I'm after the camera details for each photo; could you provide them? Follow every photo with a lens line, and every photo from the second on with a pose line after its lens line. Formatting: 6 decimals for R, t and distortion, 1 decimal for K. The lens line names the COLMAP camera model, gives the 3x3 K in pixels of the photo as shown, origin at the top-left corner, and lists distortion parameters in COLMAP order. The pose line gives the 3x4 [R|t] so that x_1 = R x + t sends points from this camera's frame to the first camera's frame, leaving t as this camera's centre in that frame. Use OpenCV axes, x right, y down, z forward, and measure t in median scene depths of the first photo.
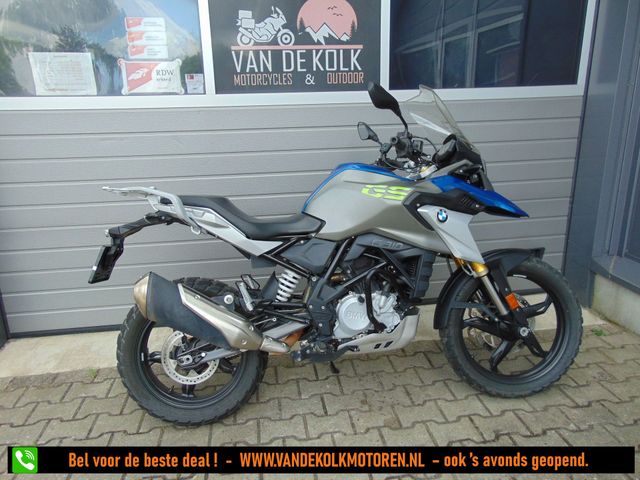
lens RADIAL K [[479.7, 0, 320.0], [0, 479.7, 240.0], [0, 0, 1]] dist [-0.024217, 0.058131]
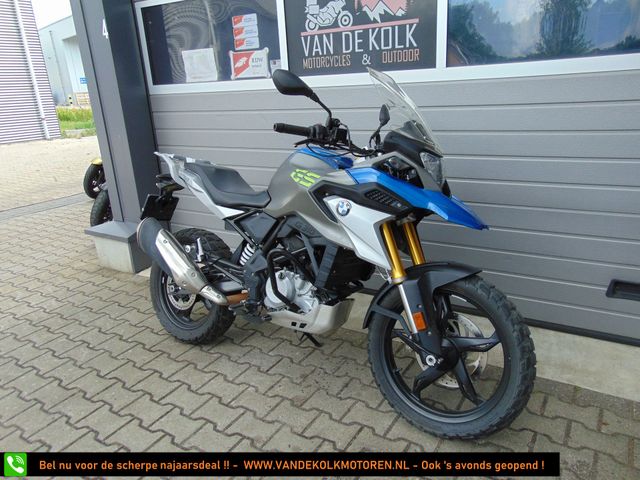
lens RADIAL K [[479.7, 0, 320.0], [0, 479.7, 240.0], [0, 0, 1]] dist [-0.024217, 0.058131]
pose [[0.763963, 0.185978, -0.617878, 0.627451], [-0.148947, 0.982530, 0.111574, -0.067631], [0.627834, 0.006793, 0.778318, 0.178898]]
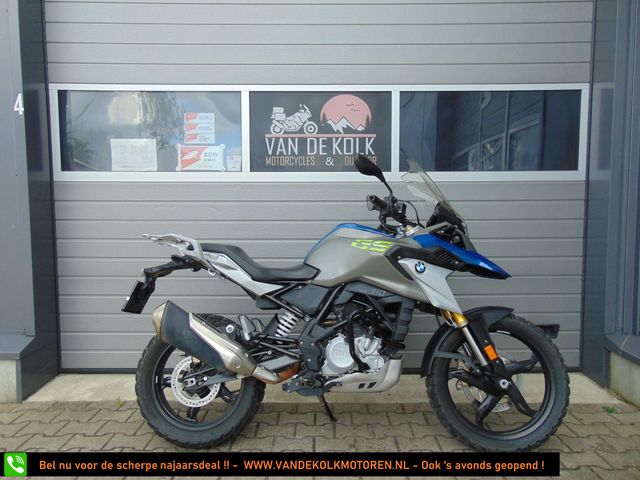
lens RADIAL K [[479.7, 0, 320.0], [0, 479.7, 240.0], [0, 0, 1]] dist [-0.024217, 0.058131]
pose [[0.989089, 0.032483, -0.143694, 0.139185], [-0.061994, 0.976596, -0.205956, 0.103302], [0.133641, 0.212617, 0.967954, -0.108952]]
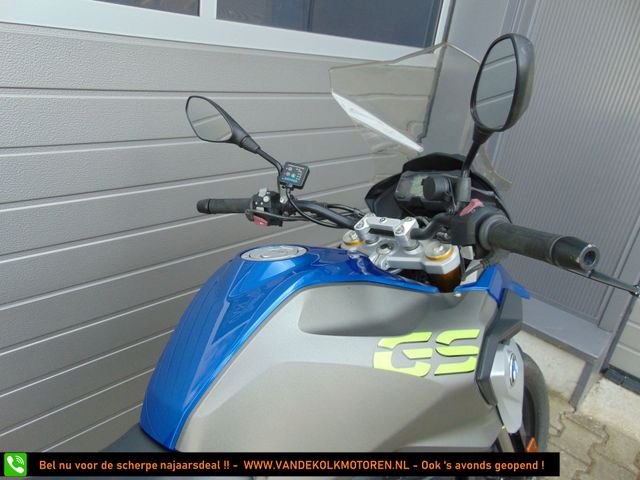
lens RADIAL K [[479.7, 0, 320.0], [0, 479.7, 240.0], [0, 0, 1]] dist [-0.024217, 0.058131]
pose [[0.769929, -0.126068, 0.625553, -0.107719], [0.032974, 0.986841, 0.158296, -0.186365], [-0.637277, -0.101250, 0.763954, 0.607133]]
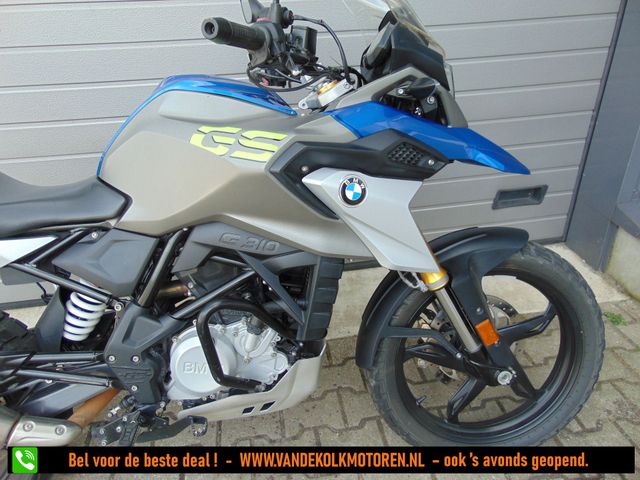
lens RADIAL K [[479.7, 0, 320.0], [0, 479.7, 240.0], [0, 0, 1]] dist [-0.024217, 0.058131]
pose [[0.999838, -0.014810, 0.010275, 0.165048], [0.012121, 0.974302, 0.224921, -0.085904], [-0.013342, -0.224760, 0.974323, 0.392329]]
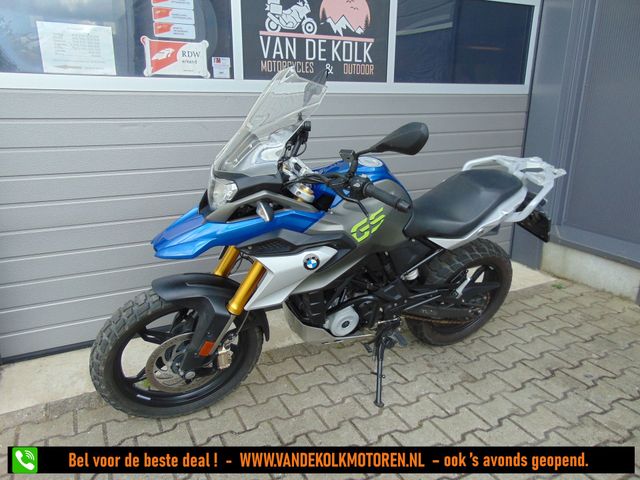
lens RADIAL K [[479.7, 0, 320.0], [0, 479.7, 240.0], [0, 0, 1]] dist [-0.024217, 0.058131]
pose [[0.943763, -0.068676, 0.323412, -0.423193], [0.068368, 0.997584, 0.012328, 0.018763], [-0.323477, 0.010476, 0.946178, 0.038078]]
